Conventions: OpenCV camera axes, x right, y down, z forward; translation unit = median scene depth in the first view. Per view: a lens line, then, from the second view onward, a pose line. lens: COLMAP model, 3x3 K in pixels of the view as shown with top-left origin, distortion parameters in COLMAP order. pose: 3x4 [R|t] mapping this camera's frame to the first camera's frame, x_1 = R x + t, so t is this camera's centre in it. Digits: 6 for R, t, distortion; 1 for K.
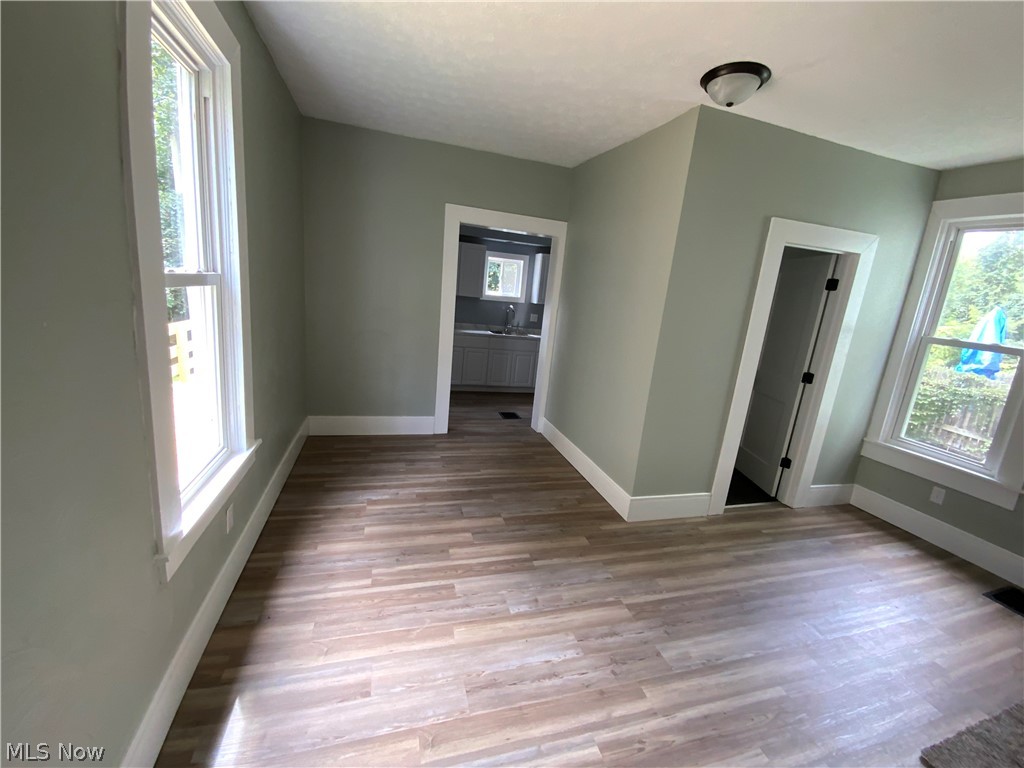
lens RADIAL K [[420.3, 0, 512.0], [0, 420.3, 384.0], [0, 0, 1]] dist [0.014051, -0.014896]
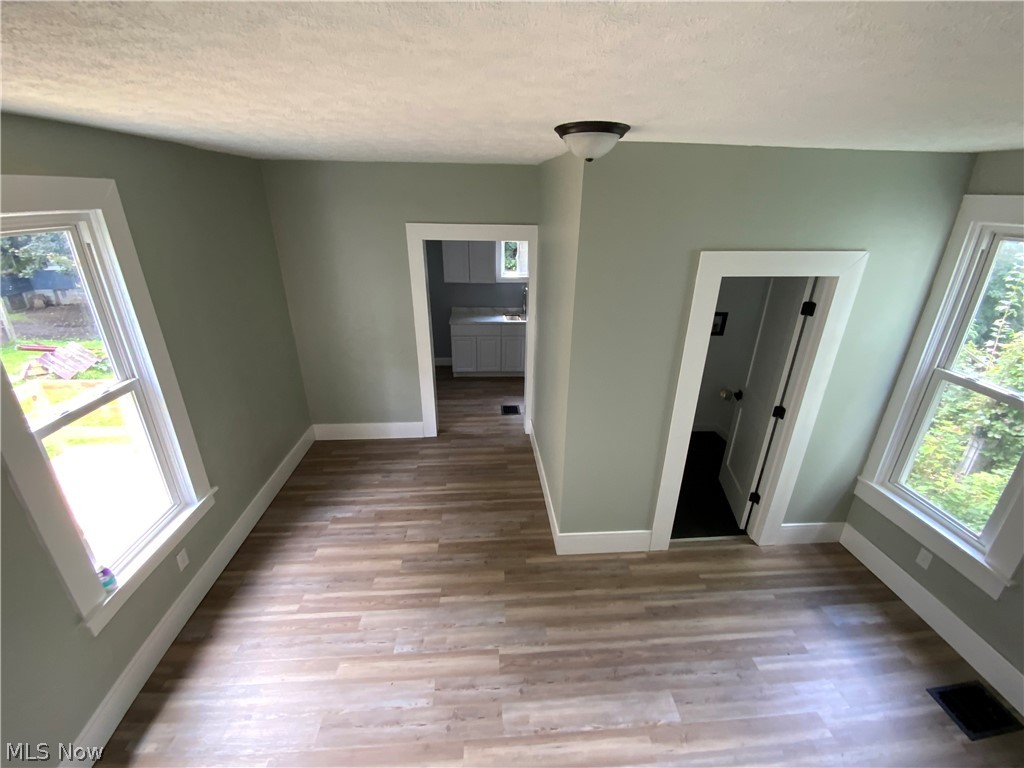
lens RADIAL K [[420.3, 0, 512.0], [0, 420.3, 384.0], [0, 0, 1]] dist [0.014051, -0.014896]
pose [[0.972888, 0.003005, -0.231256, 0.442260], [0.033826, 0.987314, 0.155135, -0.274961], [0.228789, -0.158751, 0.960445, 0.052144]]
